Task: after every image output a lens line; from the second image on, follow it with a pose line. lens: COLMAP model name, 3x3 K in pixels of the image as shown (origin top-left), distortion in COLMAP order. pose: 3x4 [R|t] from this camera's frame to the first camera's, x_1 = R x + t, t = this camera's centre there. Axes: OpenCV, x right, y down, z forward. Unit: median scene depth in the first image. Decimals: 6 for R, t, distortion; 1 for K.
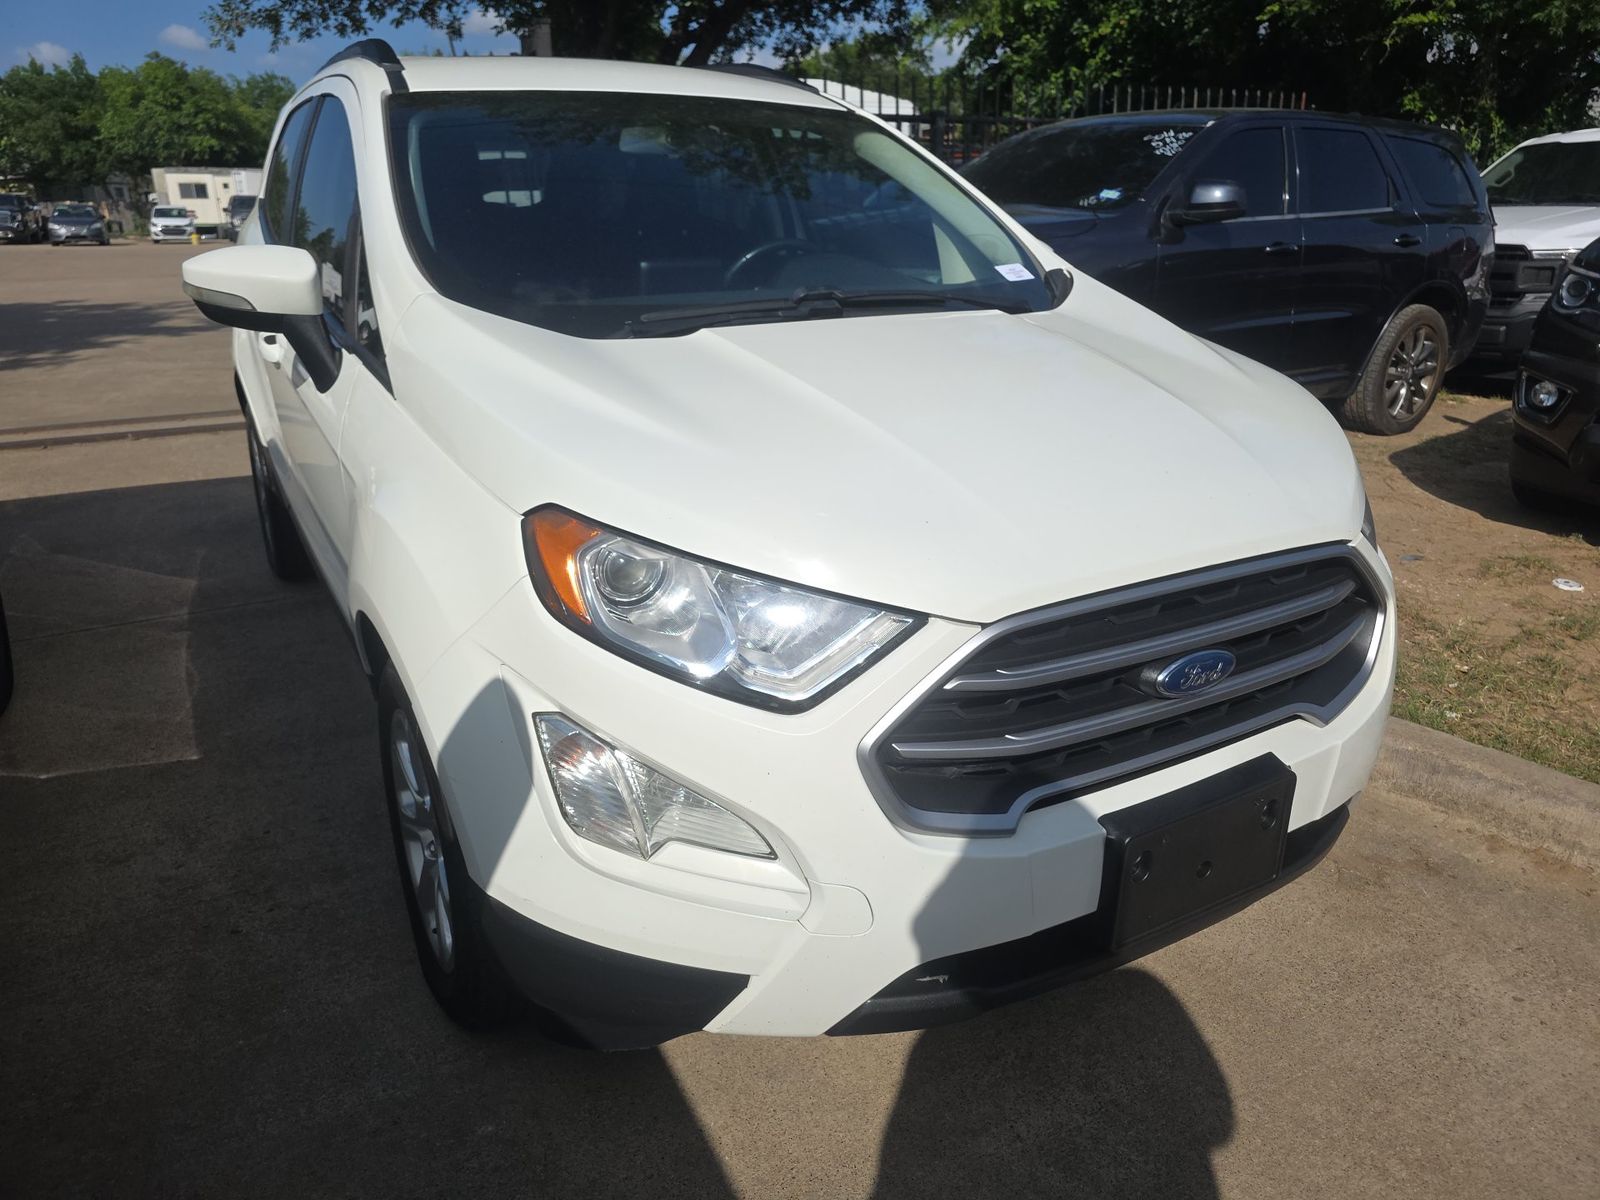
lens RADIAL K [[1102.1, 0, 800.0], [0, 1102.1, 600.0], [0, 0, 1]] dist [0.061198, -0.067370]
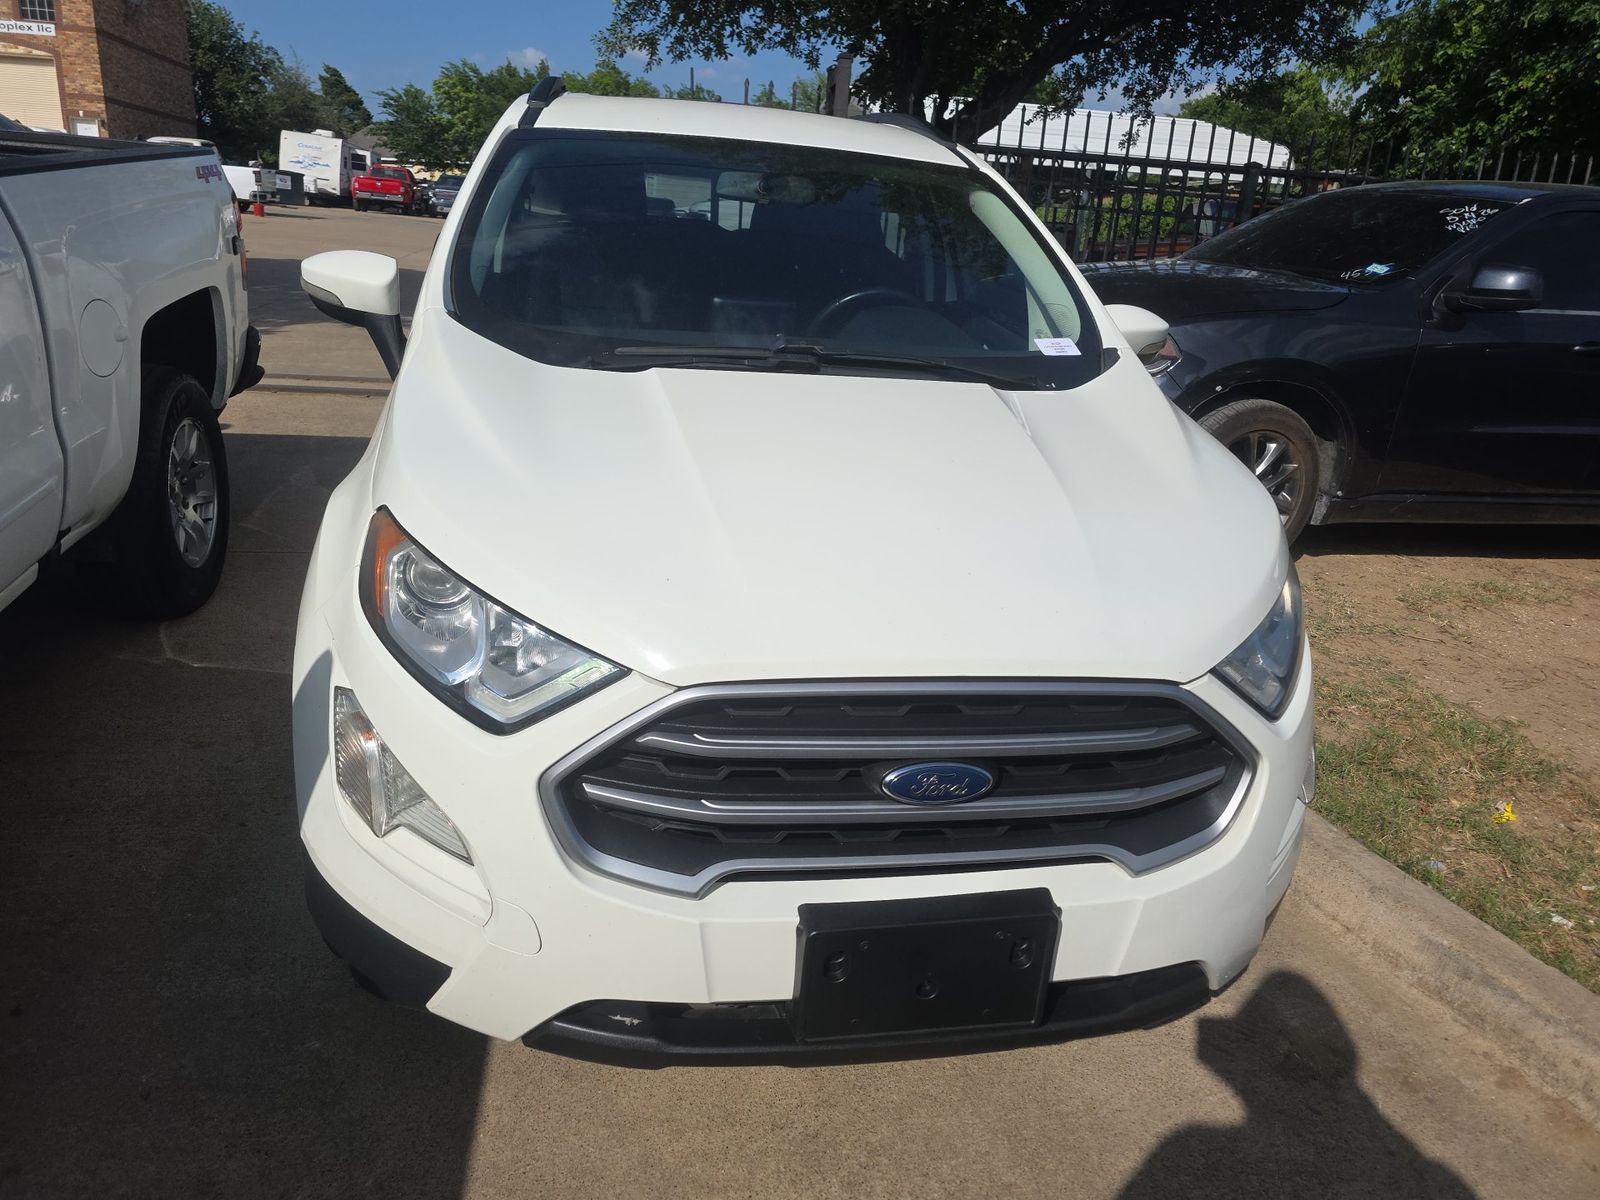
lens RADIAL K [[1094.7, 0, 802.3], [0, 1094.7, 592.0], [0, 0, 1]] dist [0.066782, -0.061532]
pose [[0.942833, 0.176688, -0.282571, 0.281260], [-0.183262, 0.983059, 0.003216, -0.045901], [0.278352, 0.048752, 0.959241, 0.026316]]
